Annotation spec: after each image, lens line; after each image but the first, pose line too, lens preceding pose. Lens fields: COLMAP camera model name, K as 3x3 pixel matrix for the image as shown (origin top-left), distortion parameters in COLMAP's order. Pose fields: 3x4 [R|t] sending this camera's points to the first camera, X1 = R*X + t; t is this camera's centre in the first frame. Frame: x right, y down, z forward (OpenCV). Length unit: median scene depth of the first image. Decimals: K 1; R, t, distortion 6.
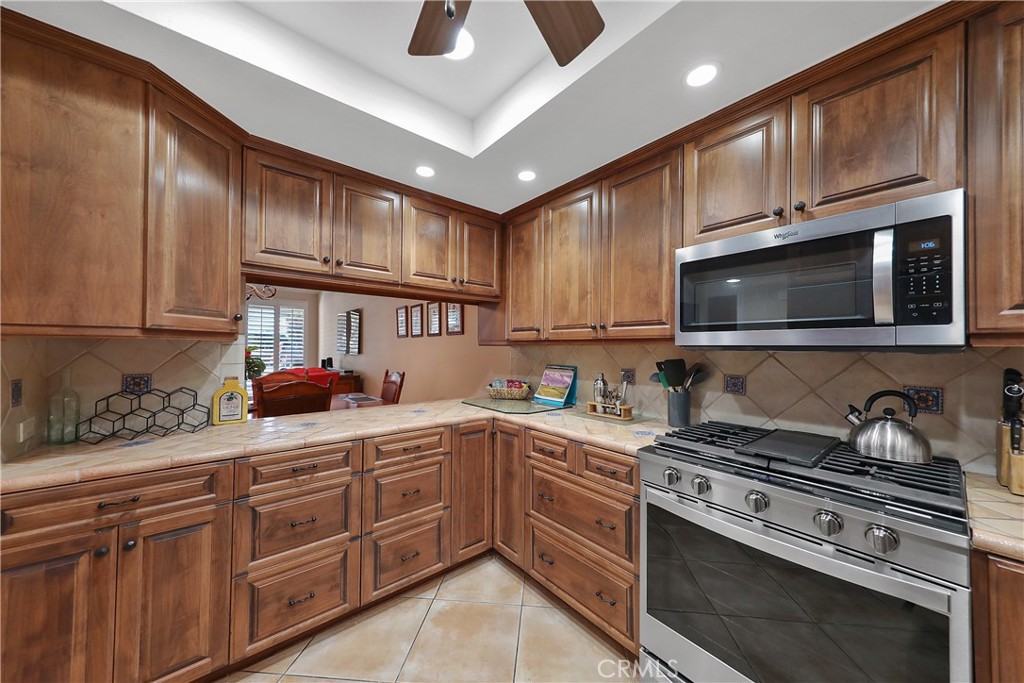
lens RADIAL K [[345.7, 0, 507.9], [0, 345.7, 341.9], [0, 0, 1]] dist [0.001253, 0.000027]
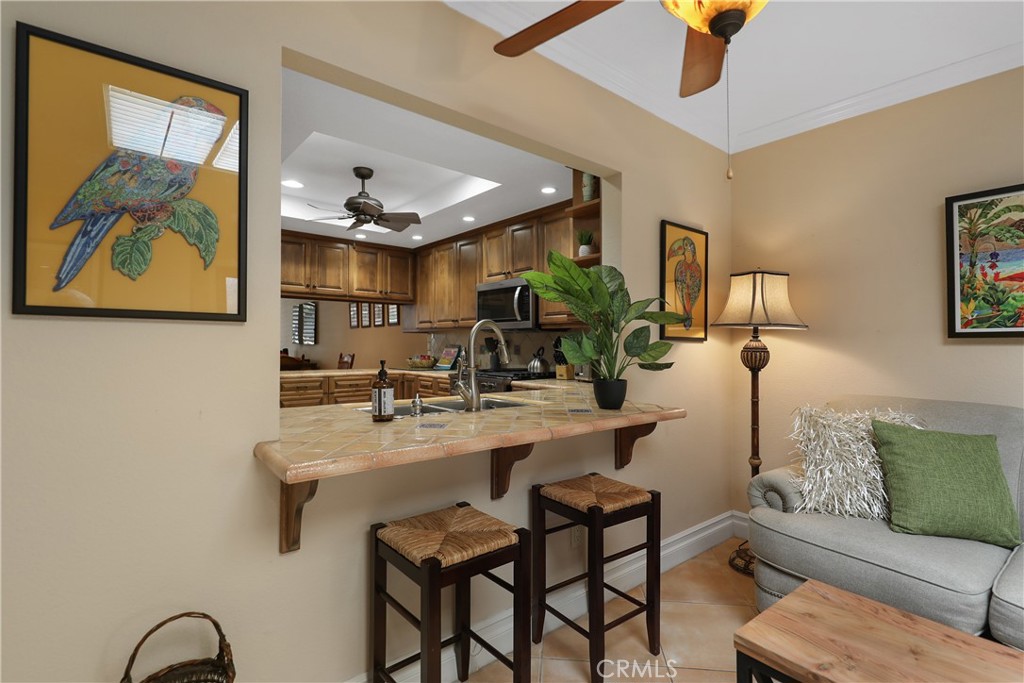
lens RADIAL K [[483.3, 0, 517.8], [0, 483.3, 345.3], [0, 0, 1]] dist [-0.003111, -0.000436]
pose [[0.999900, -0.001058, 0.014095, 0.512906], [0.000821, 0.999858, 0.016815, 0.042253], [-0.014110, -0.016802, 0.999759, -1.455909]]
